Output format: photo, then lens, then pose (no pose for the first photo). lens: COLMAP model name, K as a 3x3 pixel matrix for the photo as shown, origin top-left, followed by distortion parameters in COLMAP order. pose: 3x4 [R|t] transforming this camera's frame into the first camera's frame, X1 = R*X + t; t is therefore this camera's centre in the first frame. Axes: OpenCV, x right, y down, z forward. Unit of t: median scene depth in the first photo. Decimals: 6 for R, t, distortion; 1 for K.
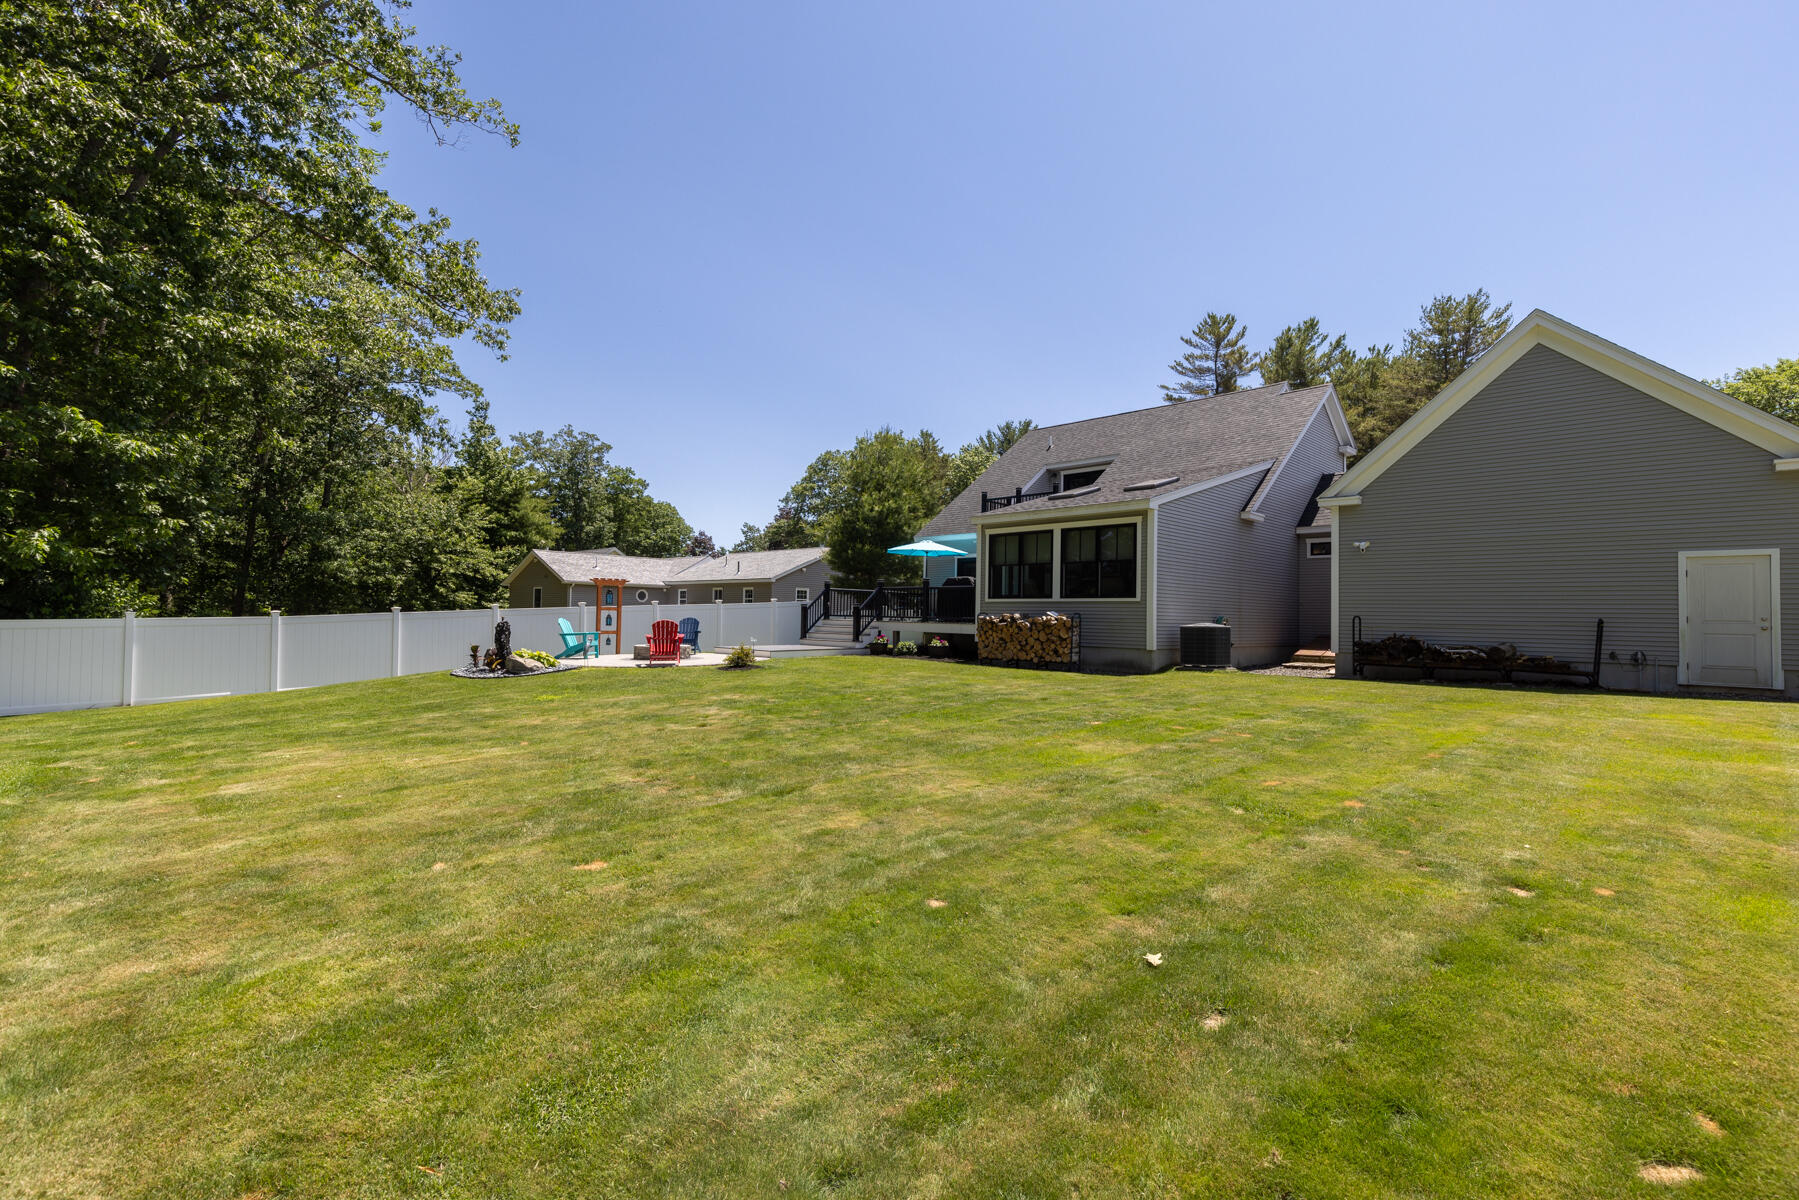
lens RADIAL K [[688.8, 0, 861.7], [0, 688.8, 597.5], [0, 0, 1]] dist [0.001752, 0.000079]
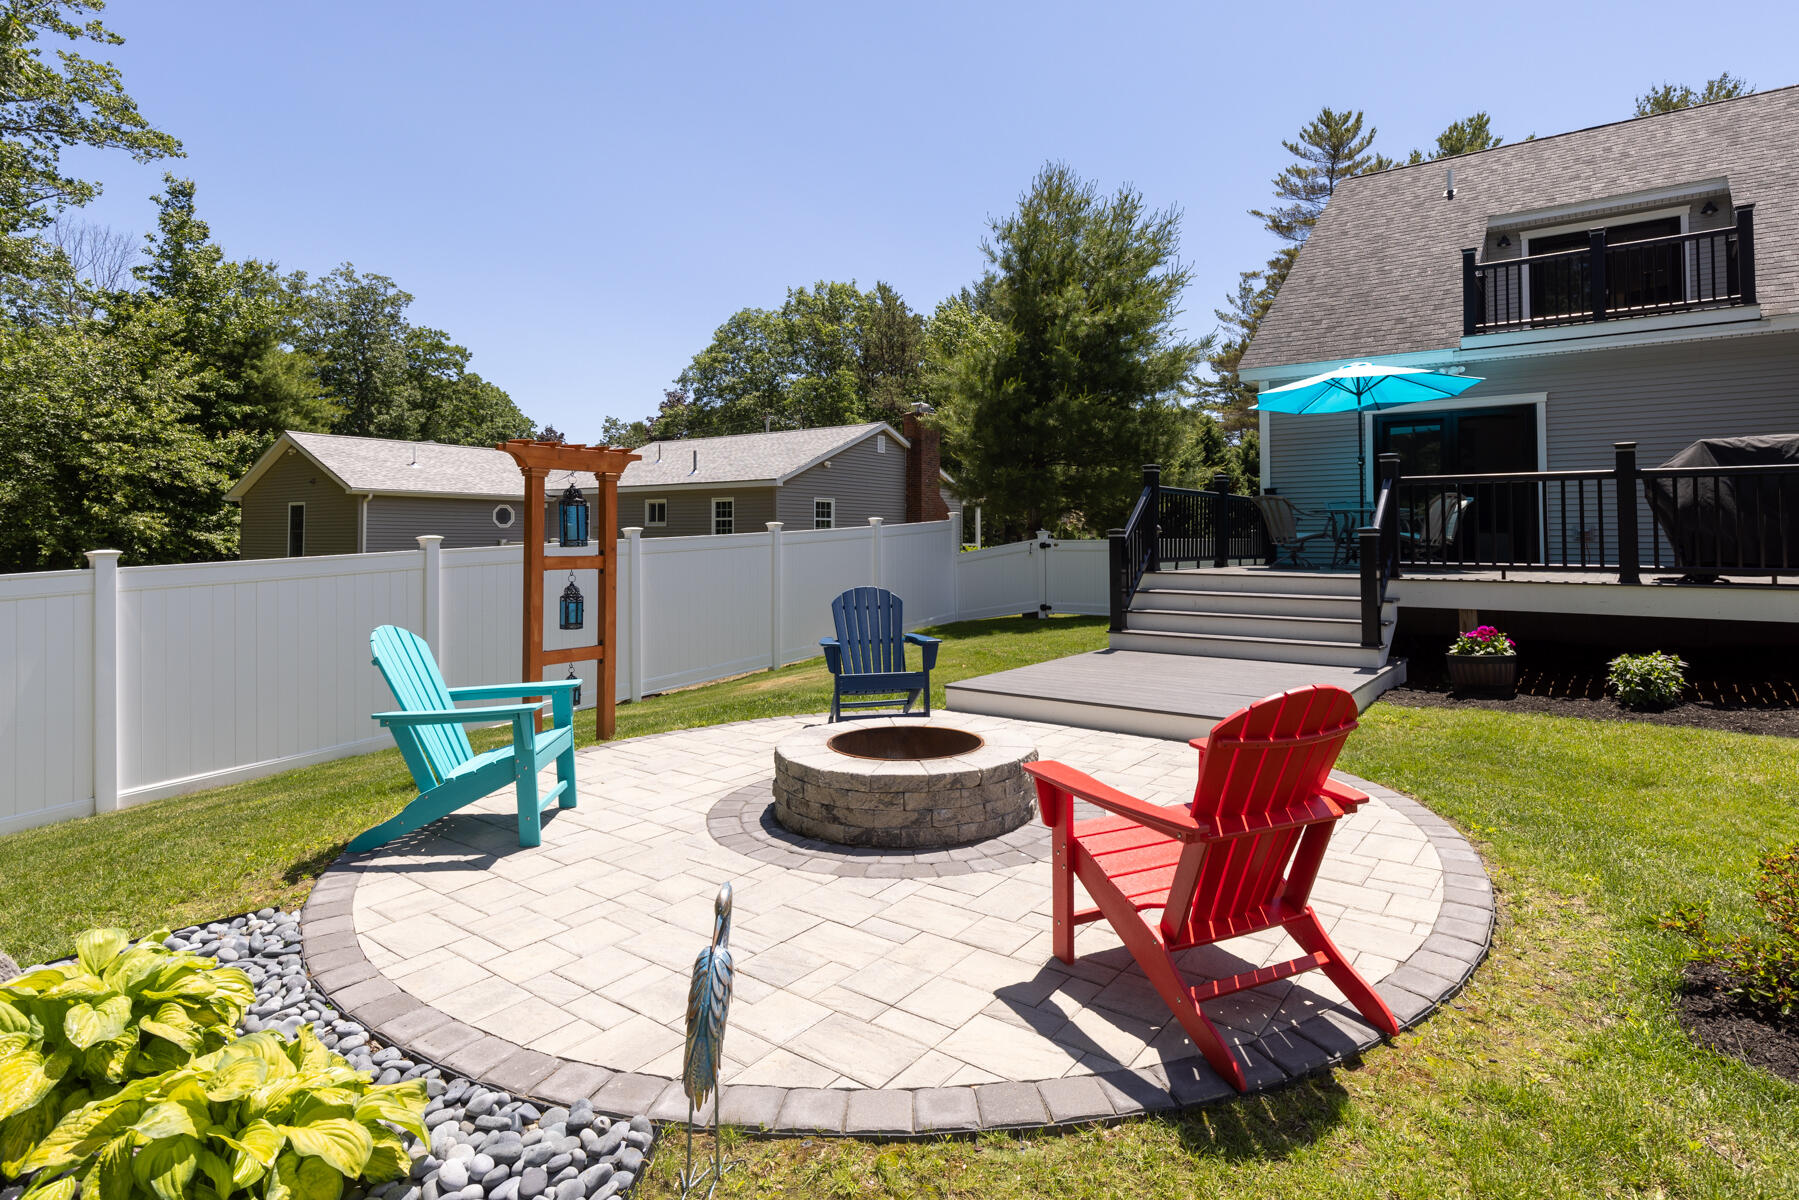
lens RADIAL K [[913.0, 0, 901.9], [0, 913.0, 523.3], [0, 0, 1]] dist [0.000454, -0.000133]
pose [[0.989907, -0.011667, 0.141236, -0.080362], [0.010580, 0.999908, 0.008442, 0.000199], [-0.141322, -0.006863, 0.989940, 0.177763]]
